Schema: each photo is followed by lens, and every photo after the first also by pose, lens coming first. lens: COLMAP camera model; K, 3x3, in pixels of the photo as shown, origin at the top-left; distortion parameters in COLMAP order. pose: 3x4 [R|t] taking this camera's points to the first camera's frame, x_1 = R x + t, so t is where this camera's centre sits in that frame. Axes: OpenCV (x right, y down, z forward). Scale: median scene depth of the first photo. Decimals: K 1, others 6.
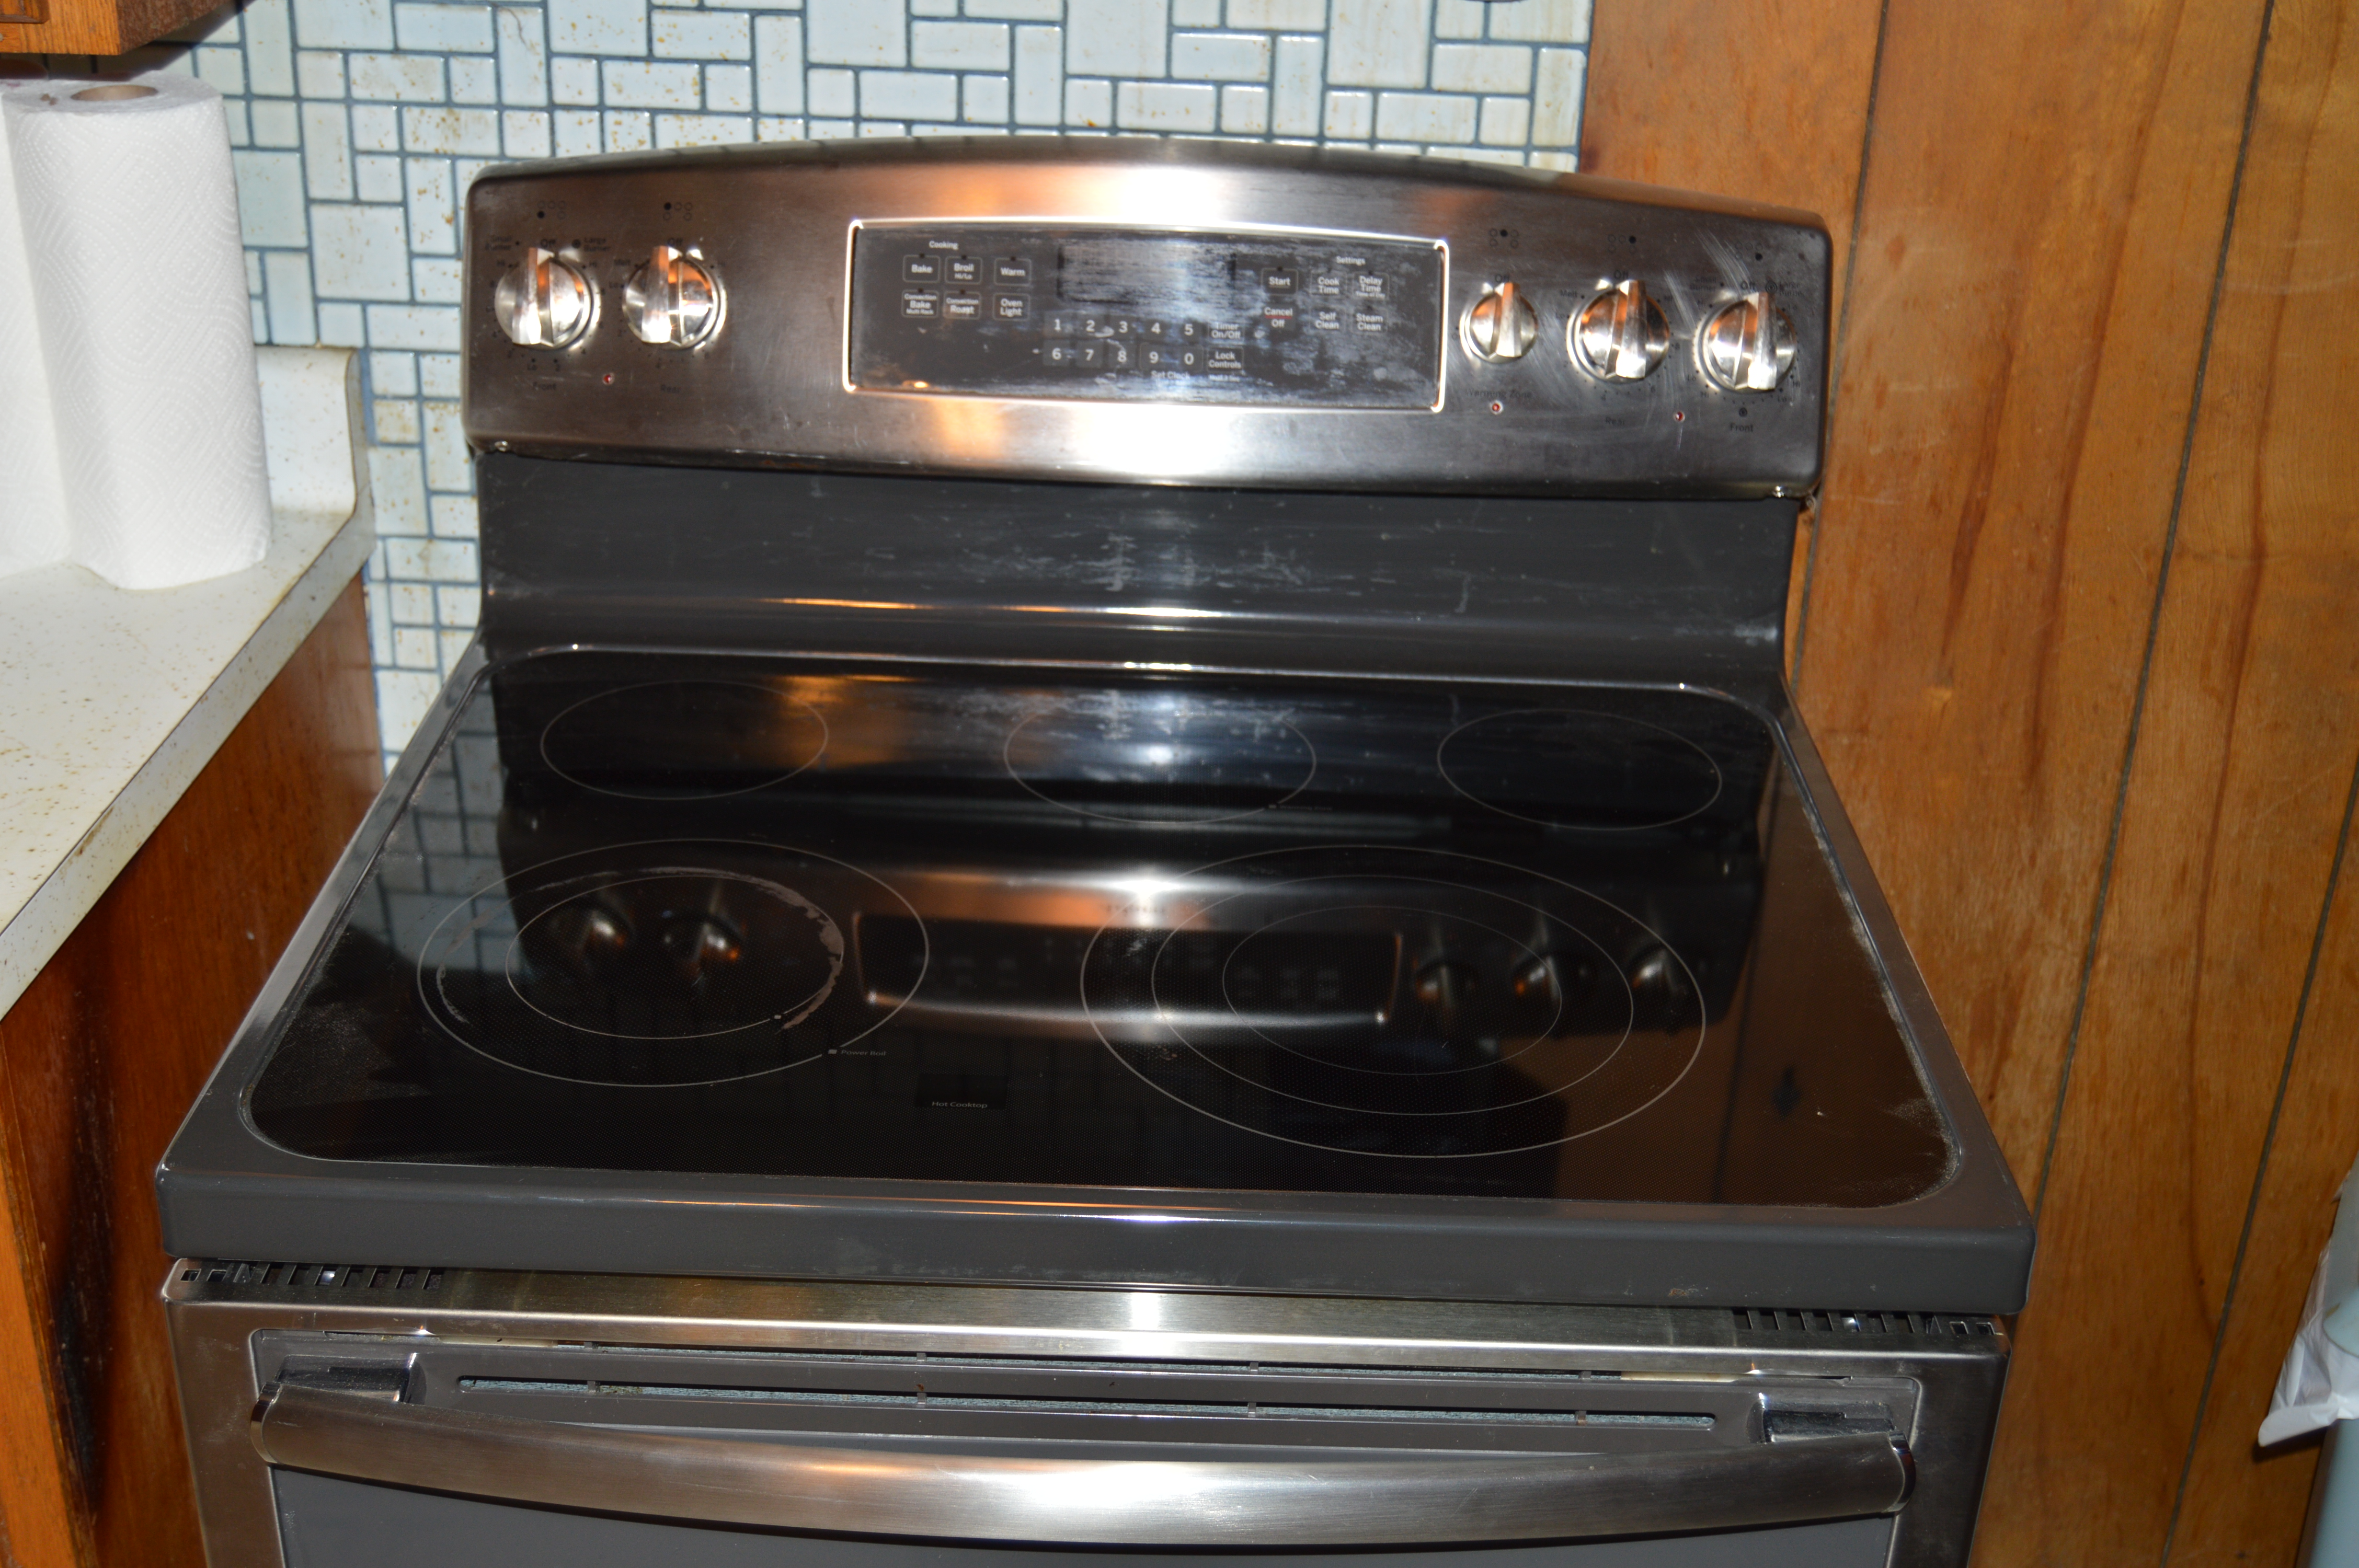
lens RADIAL K [[2840.6, 0, 1179.5], [0, 2840.6, 784.0], [0, 0, 1]] dist [-0.020408, -0.057386]
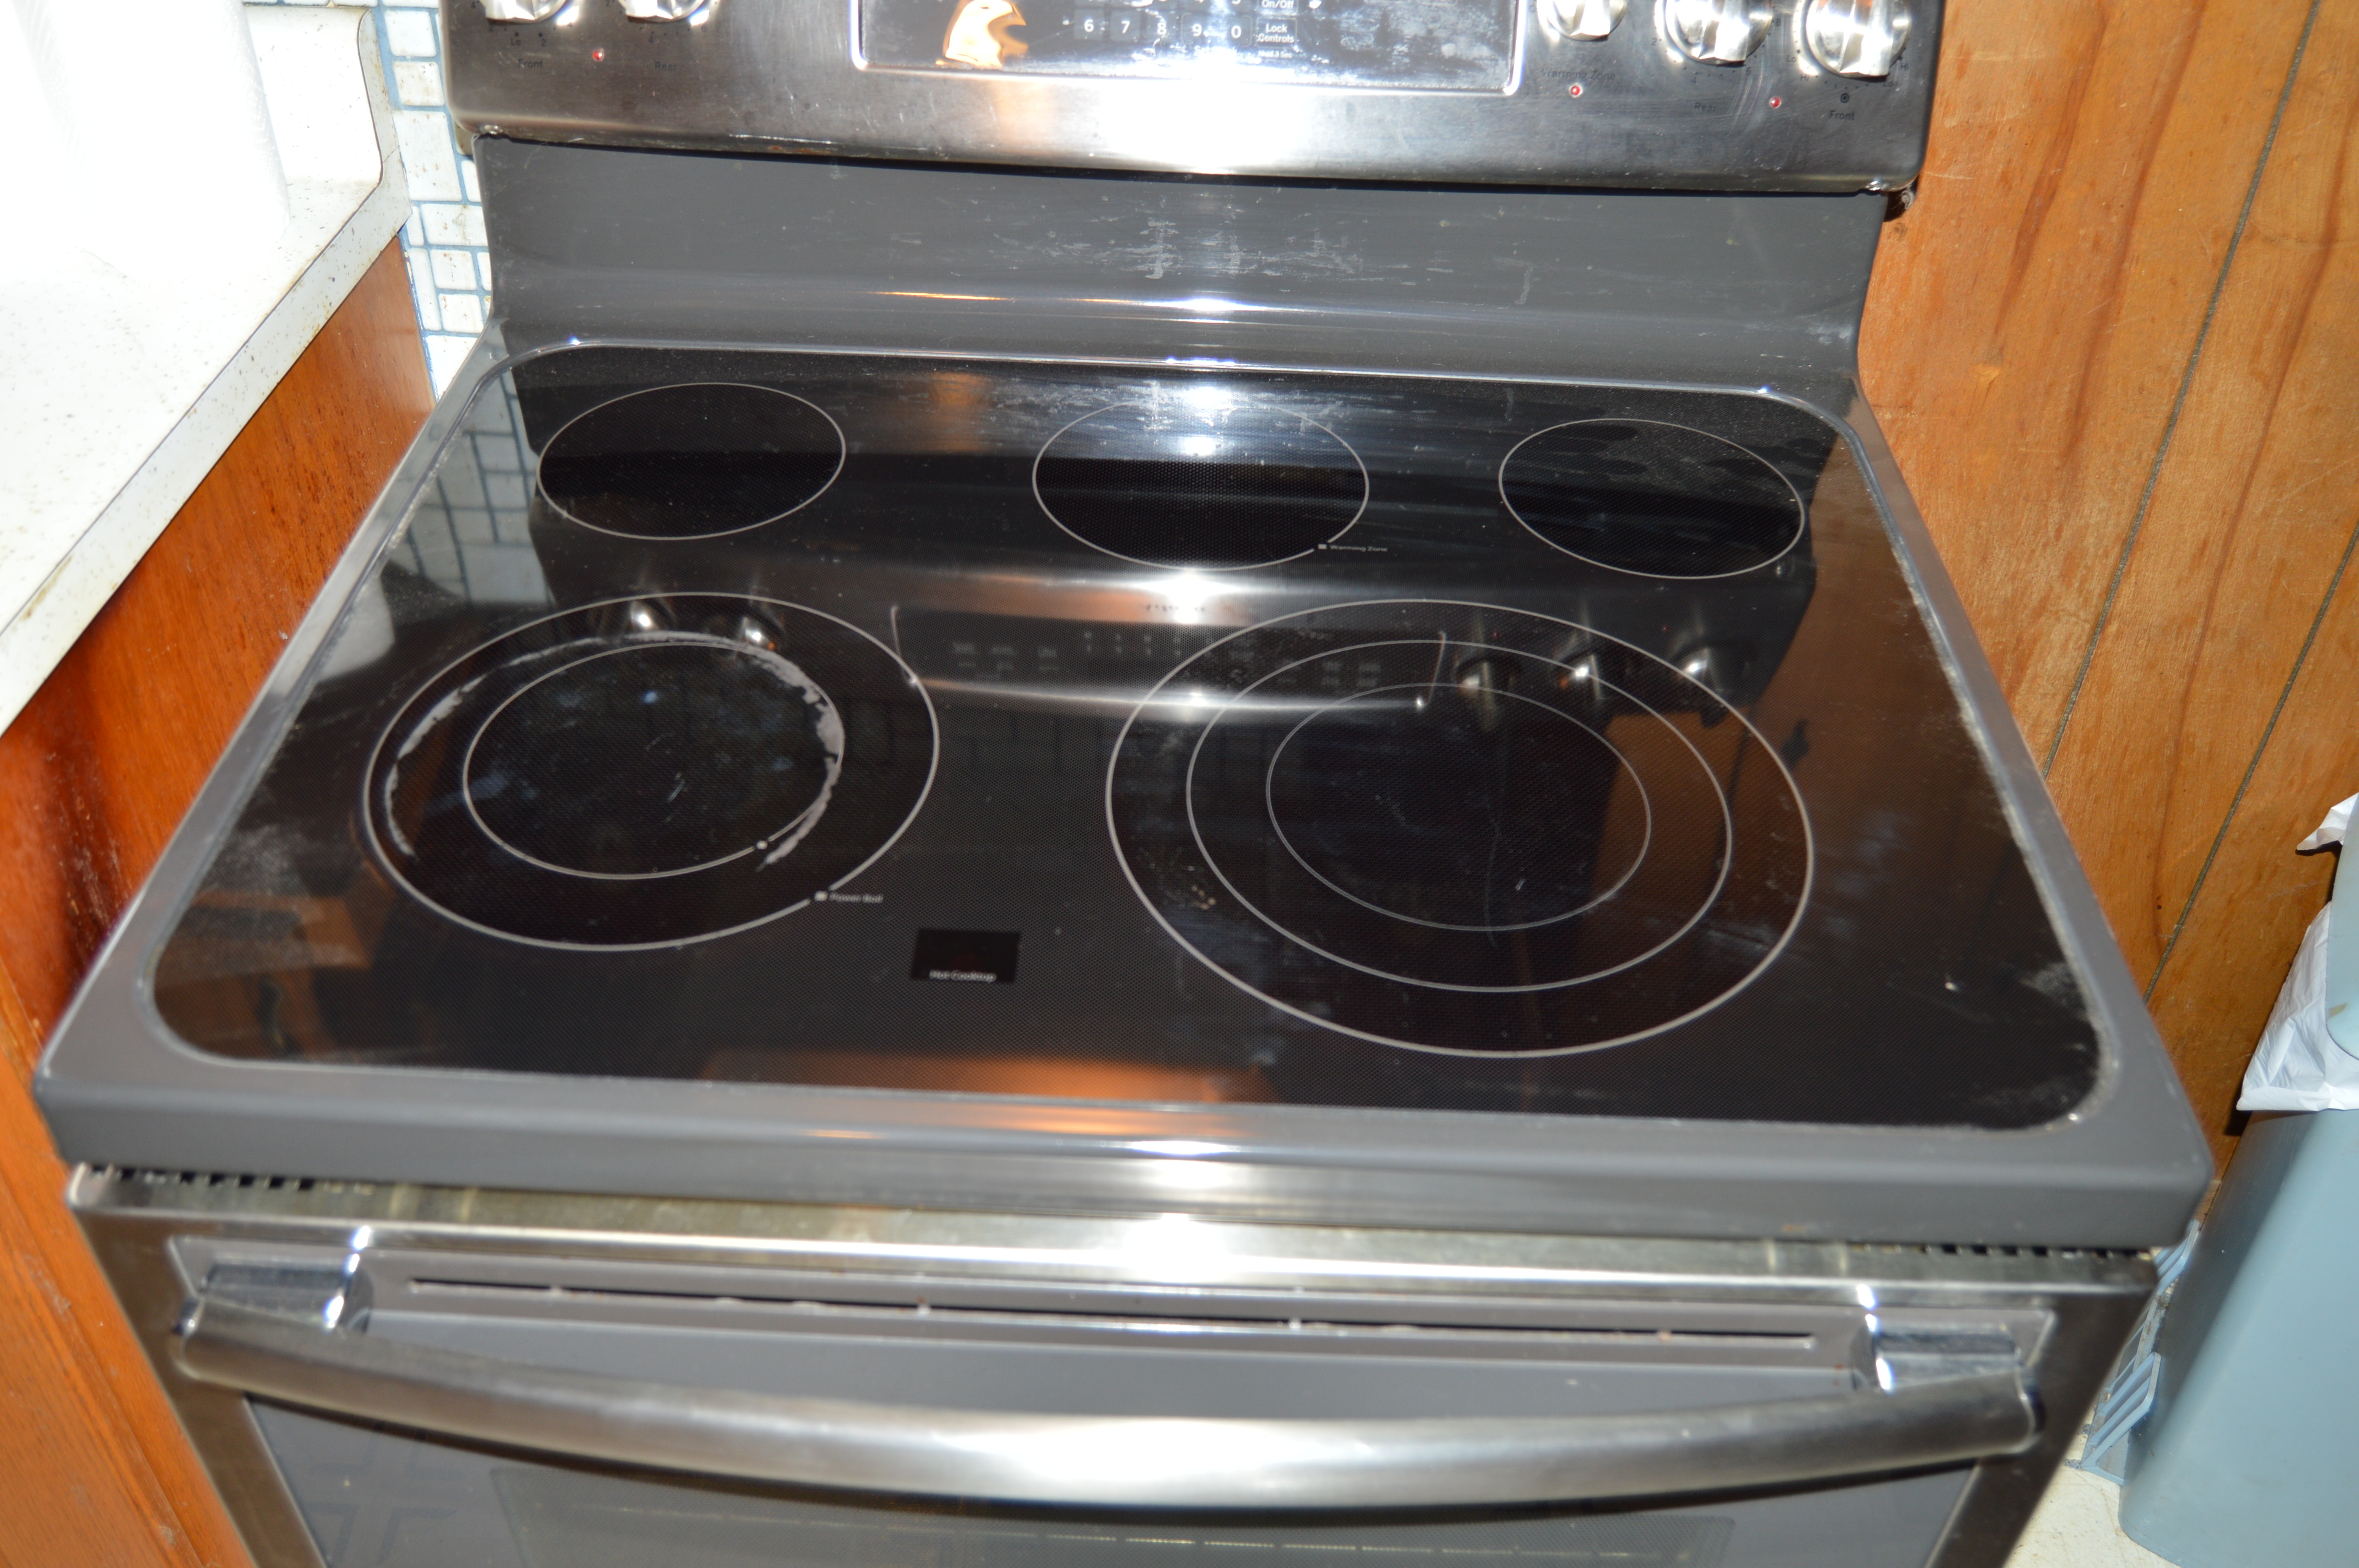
lens RADIAL K [[2133.3, 0, 1188.4], [0, 2133.3, 783.5], [0, 0, 1]] dist [-0.078228, 0.032220]
pose [[0.999831, 0.009637, -0.015645, 0.000867], [-0.005778, 0.973131, 0.230180, -0.064324], [0.017443, -0.230050, 0.973022, 0.262741]]
